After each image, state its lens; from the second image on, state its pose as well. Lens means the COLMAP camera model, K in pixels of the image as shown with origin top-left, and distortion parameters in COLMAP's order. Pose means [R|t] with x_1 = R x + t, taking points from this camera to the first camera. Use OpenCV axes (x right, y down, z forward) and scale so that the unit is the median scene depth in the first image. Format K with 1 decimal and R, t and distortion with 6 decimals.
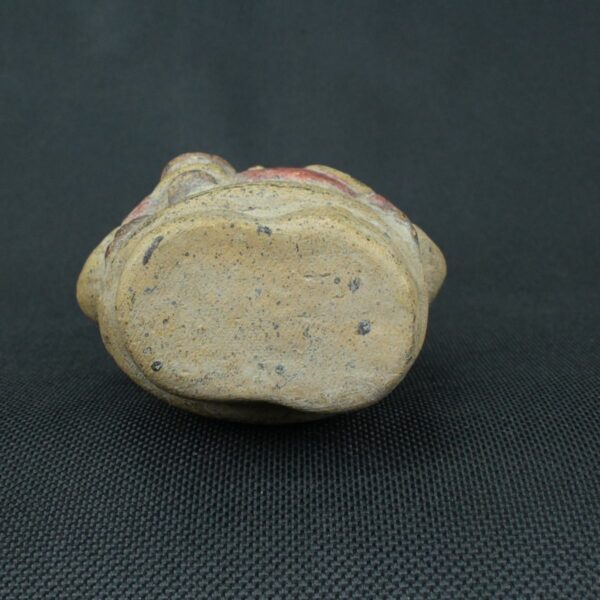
lens RADIAL K [[1014.2, 0, 300.0], [0, 1014.2, 300.0], [0, 0, 1]] dist [-0.009123, -0.058020]
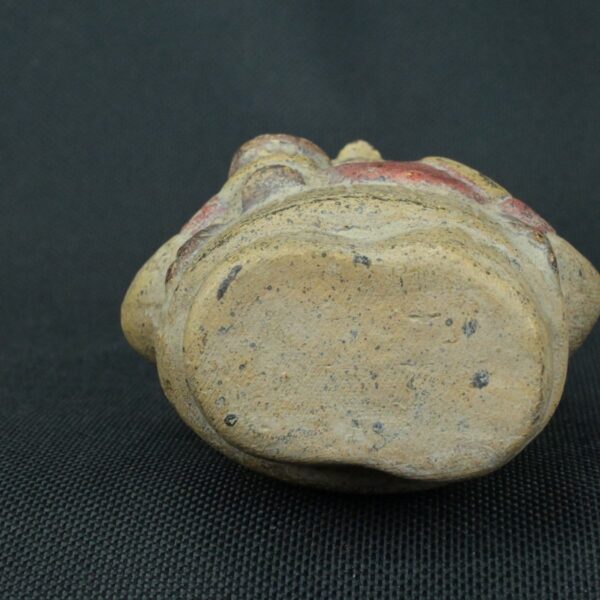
lens RADIAL K [[1942.1, 0, 300.0], [0, 1942.1, 300.0], [0, 0, 1]] dist [0.082991, -2.408494]
pose [[0.996961, 0.018653, -0.075634, 0.033138], [-0.017379, 0.999696, 0.017467, -0.059646], [0.075936, -0.016099, 0.996983, -0.562371]]
